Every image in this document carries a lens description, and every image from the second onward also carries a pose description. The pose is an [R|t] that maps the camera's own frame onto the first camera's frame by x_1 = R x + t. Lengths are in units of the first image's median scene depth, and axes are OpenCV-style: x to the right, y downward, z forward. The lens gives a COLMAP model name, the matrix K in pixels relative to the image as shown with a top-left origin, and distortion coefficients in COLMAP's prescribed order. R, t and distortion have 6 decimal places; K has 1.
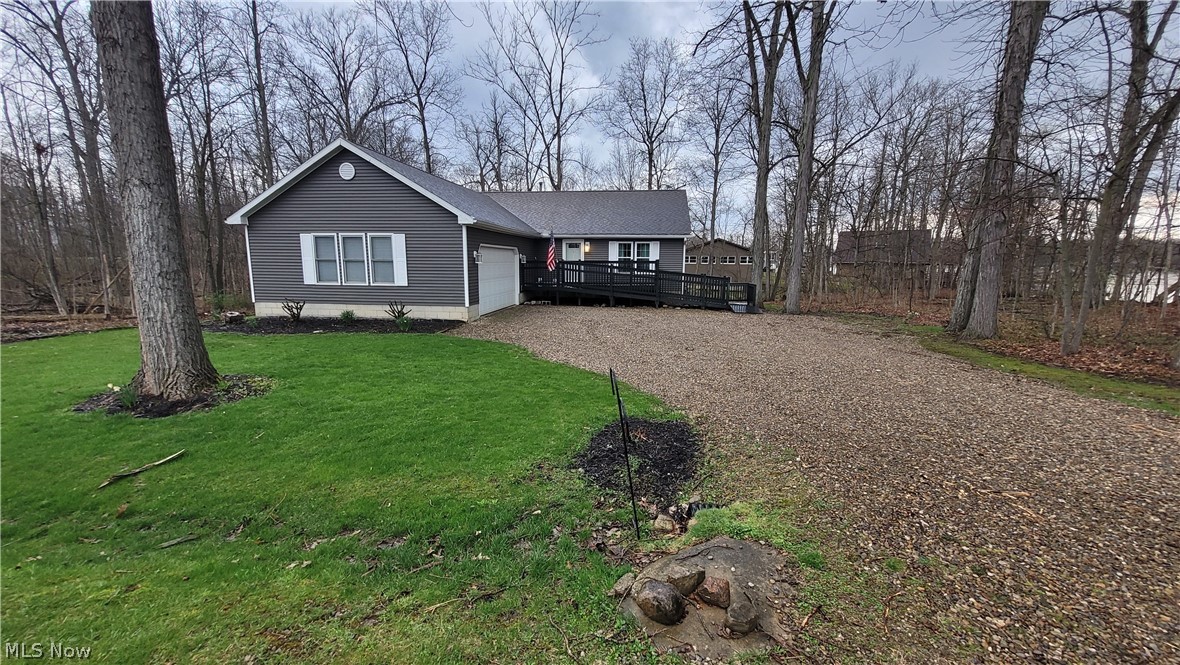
lens RADIAL K [[465.1, 0, 590.0], [0, 465.1, 332.5], [0, 0, 1]] dist [0.001734, 0.000342]
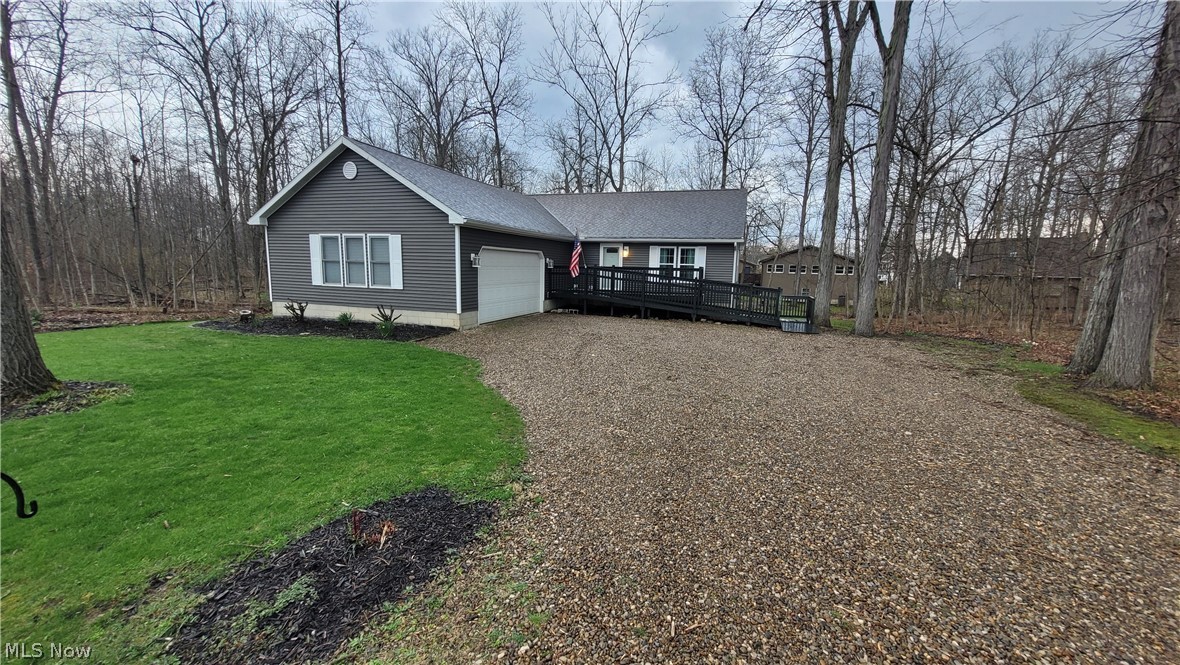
lens RADIAL K [[465.1, 0, 590.0], [0, 465.1, 332.5], [0, 0, 1]] dist [0.001734, 0.000342]
pose [[0.979741, 0.044355, -0.195294, 0.126121], [-0.047142, 0.998842, -0.009643, -0.015436], [0.194640, 0.018654, 0.980697, 0.105429]]
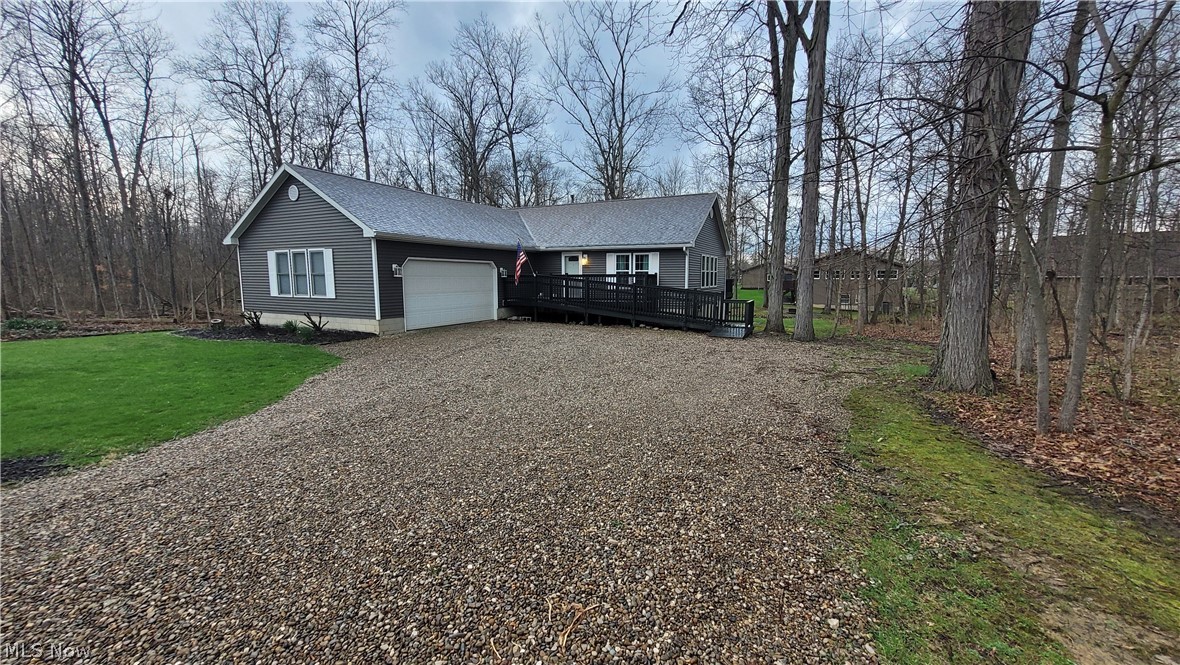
lens RADIAL K [[465.1, 0, 590.0], [0, 465.1, 332.5], [0, 0, 1]] dist [0.001734, 0.000342]
pose [[0.942516, 0.034195, -0.332407, 0.362389], [-0.046223, 0.998529, -0.028341, -0.015231], [0.330949, 0.042077, 0.942710, 0.153252]]
